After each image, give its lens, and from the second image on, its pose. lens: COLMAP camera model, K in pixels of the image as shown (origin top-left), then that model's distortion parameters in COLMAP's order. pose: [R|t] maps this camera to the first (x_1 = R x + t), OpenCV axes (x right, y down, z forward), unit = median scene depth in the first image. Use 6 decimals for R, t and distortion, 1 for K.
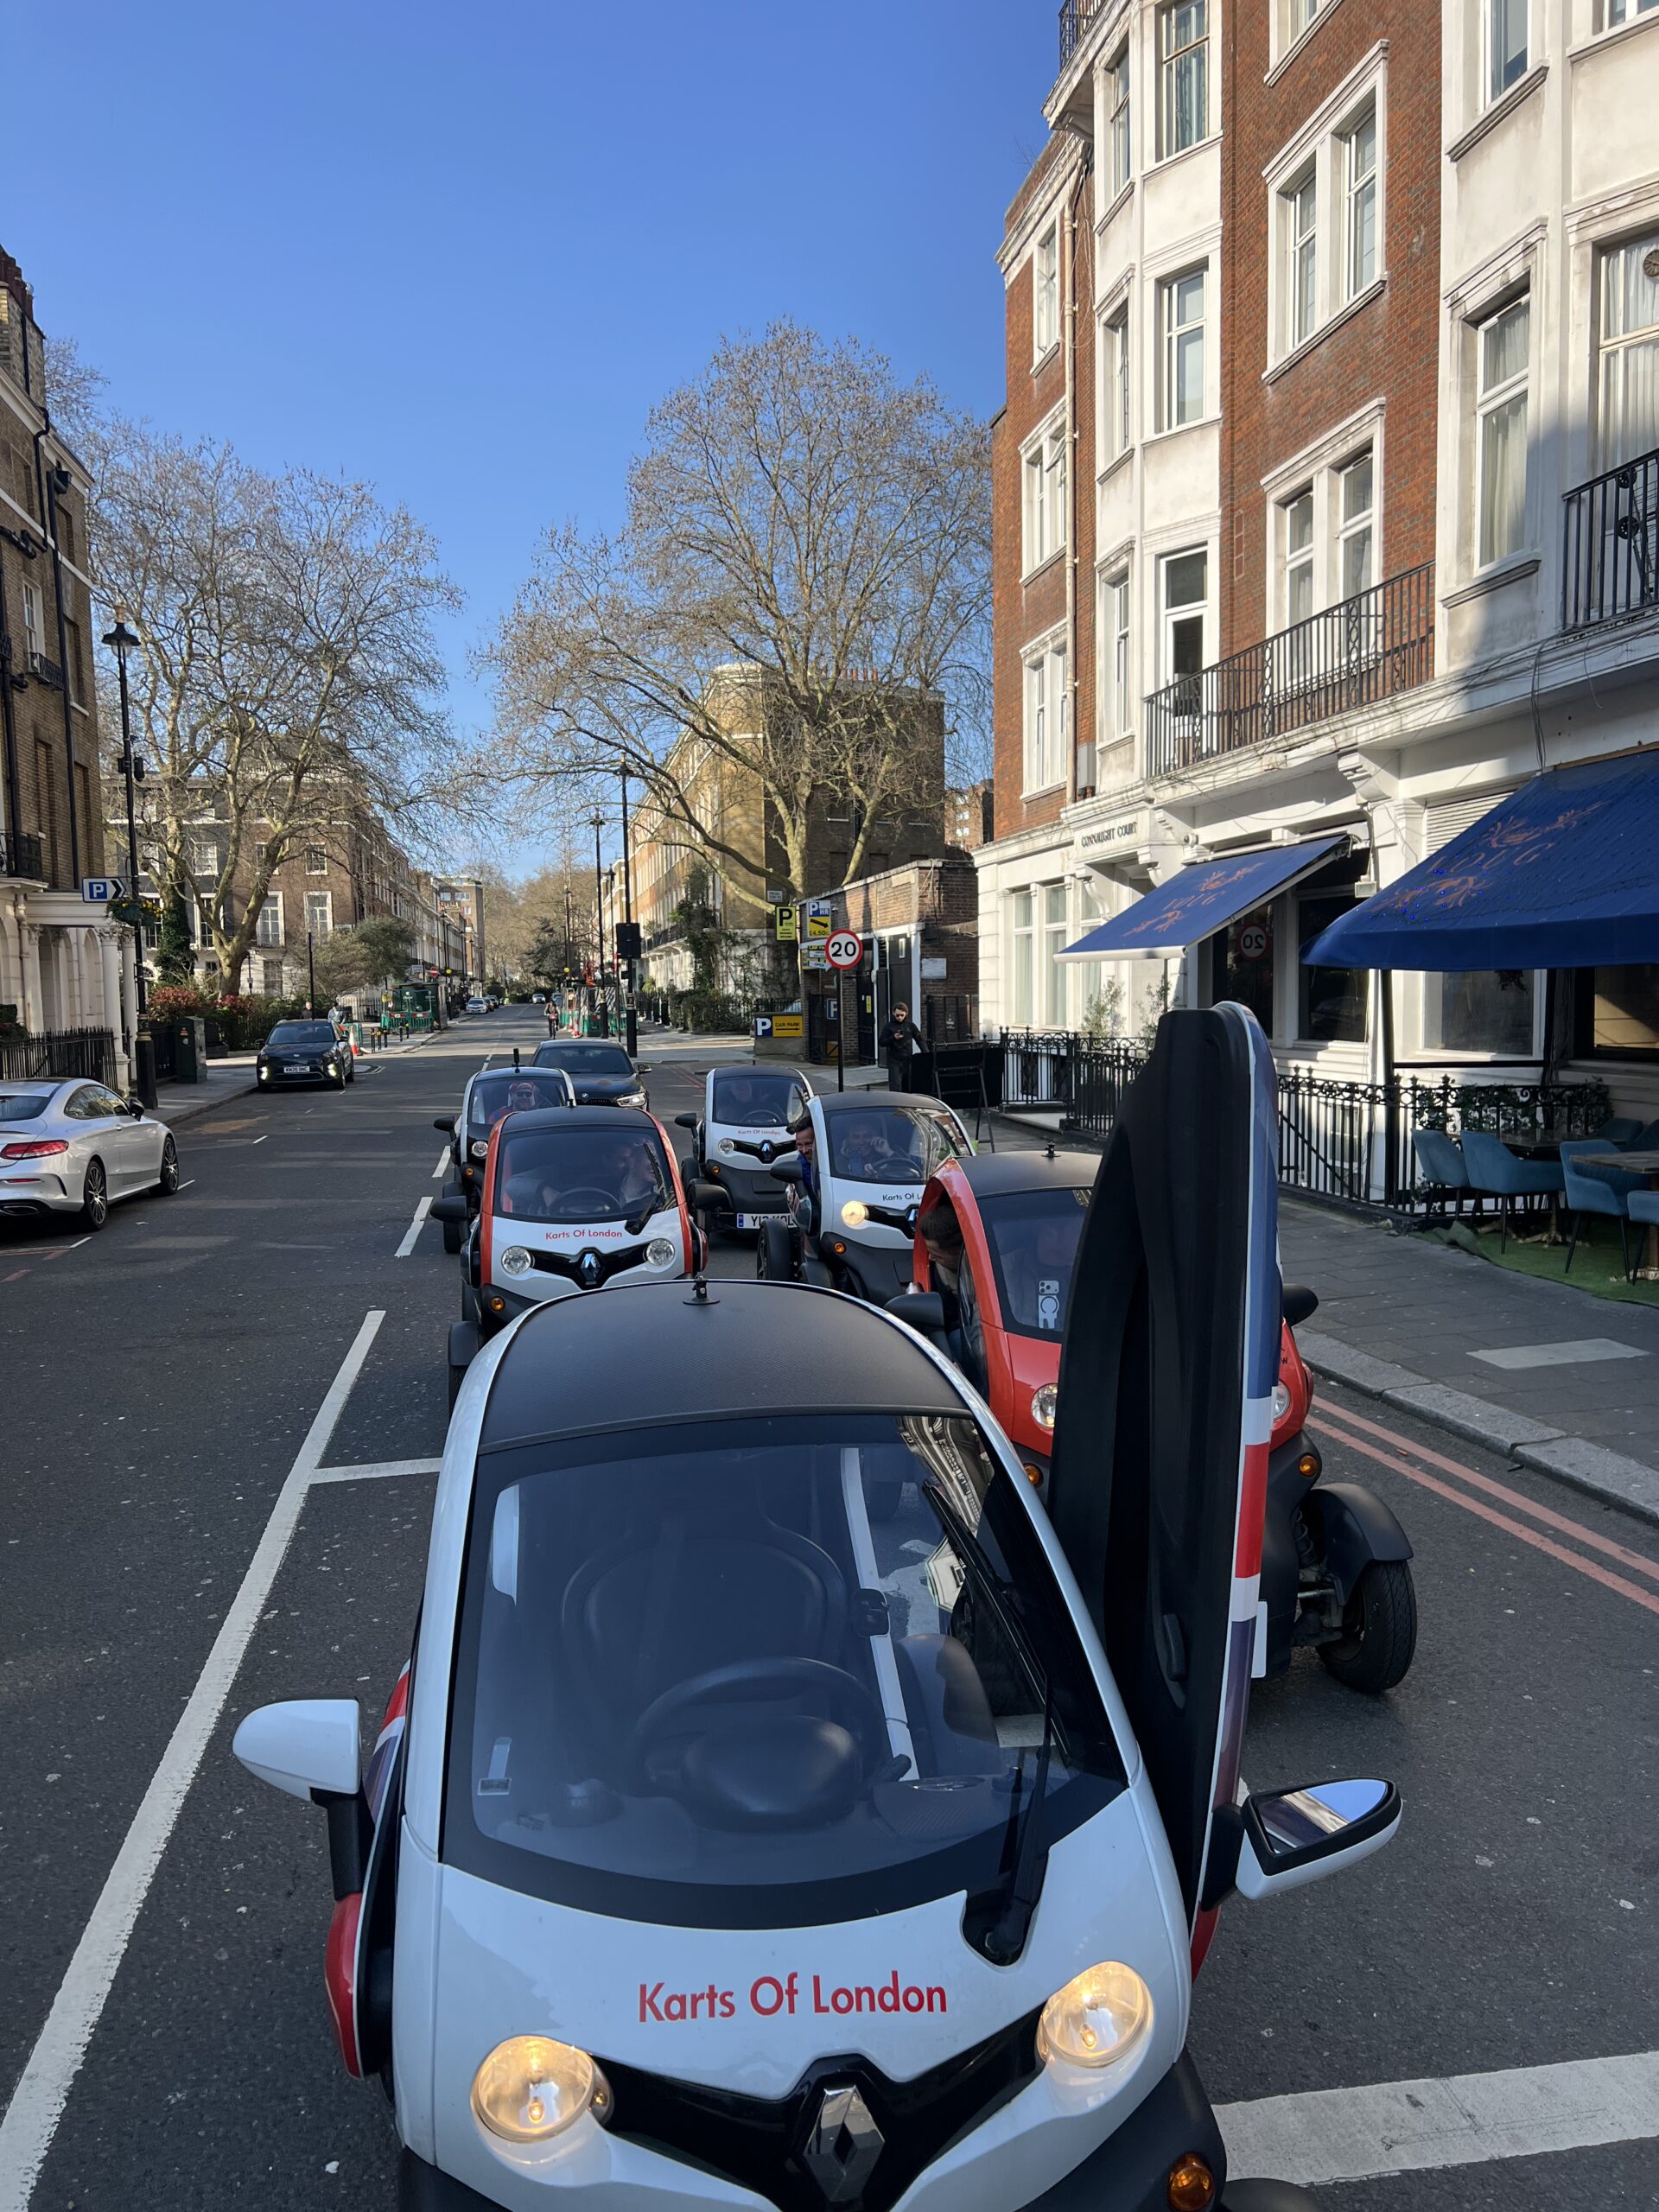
lens RADIAL K [[1686.9, 0, 828.1], [0, 1686.9, 1109.6], [0, 0, 1]] dist [0.005874, 0.006507]
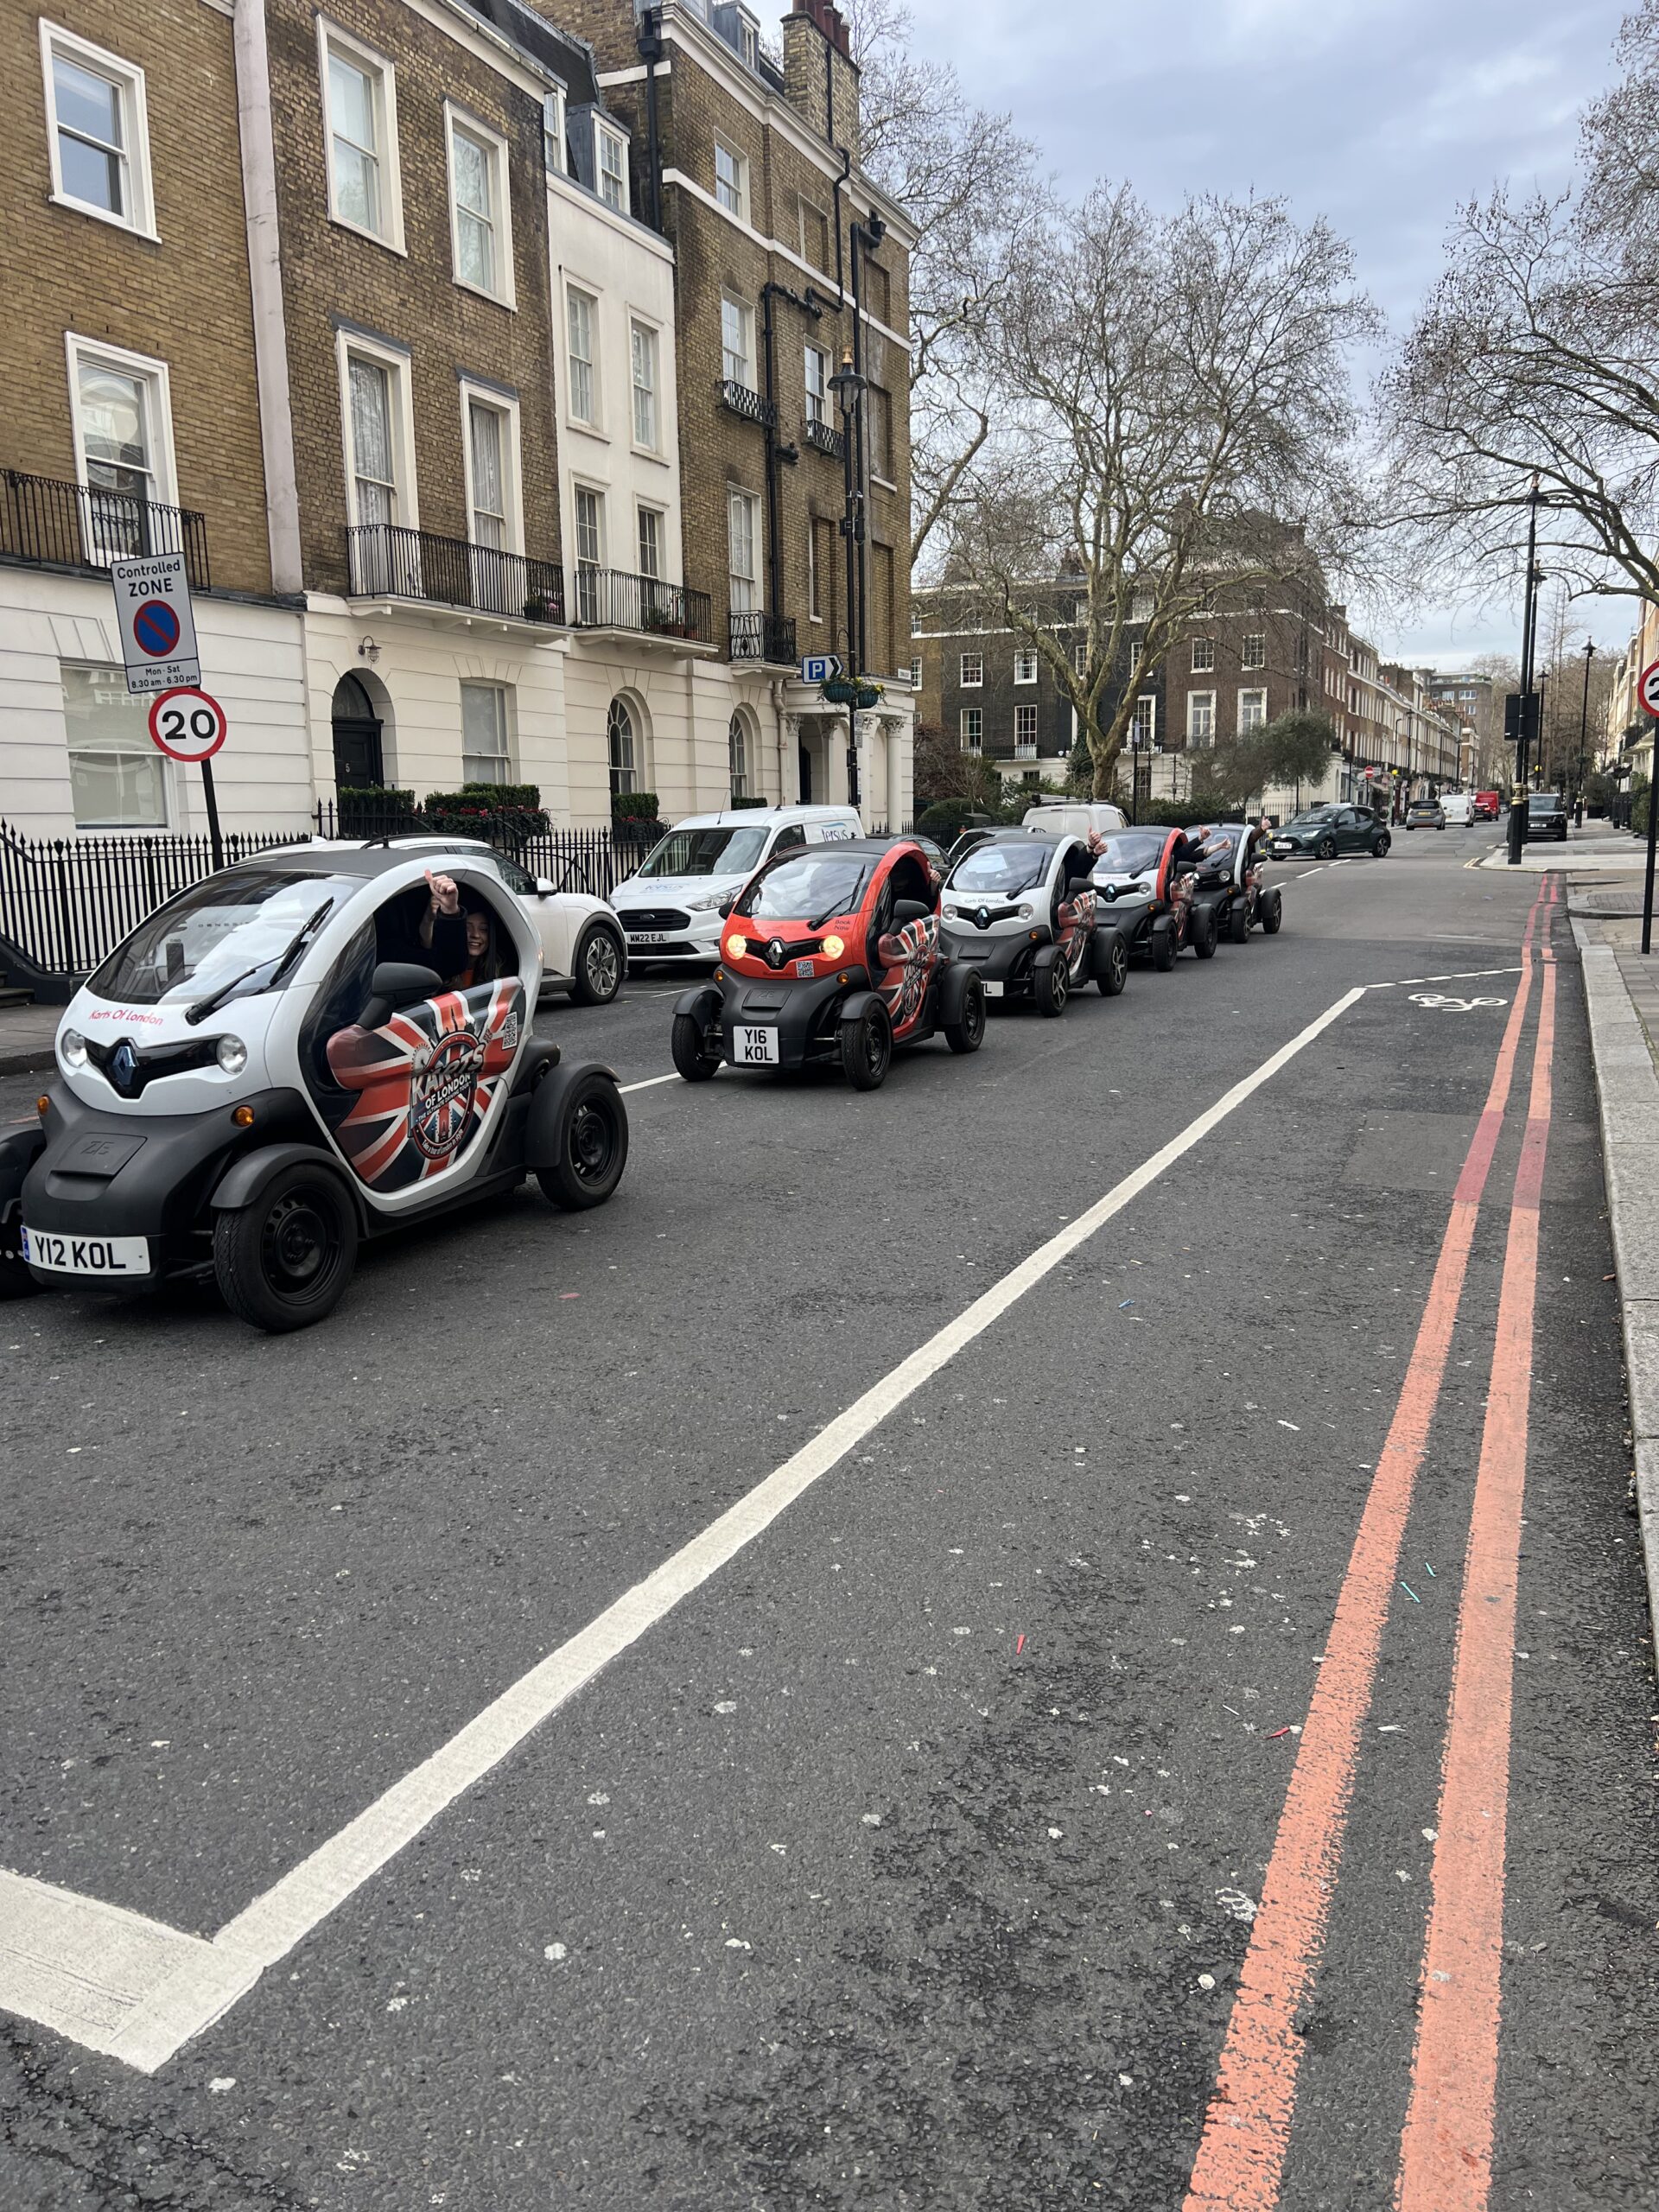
lens RADIAL K [[1686.9, 0, 833.2], [0, 1686.9, 1111.1], [0, 0, 1]] dist [0.005874, 0.006507]
pose [[0.840044, 0.084992, -0.535820, 0.073689], [-0.025166, 0.992694, 0.118006, 0.000817], [0.541935, -0.085645, 0.836045, 0.173348]]
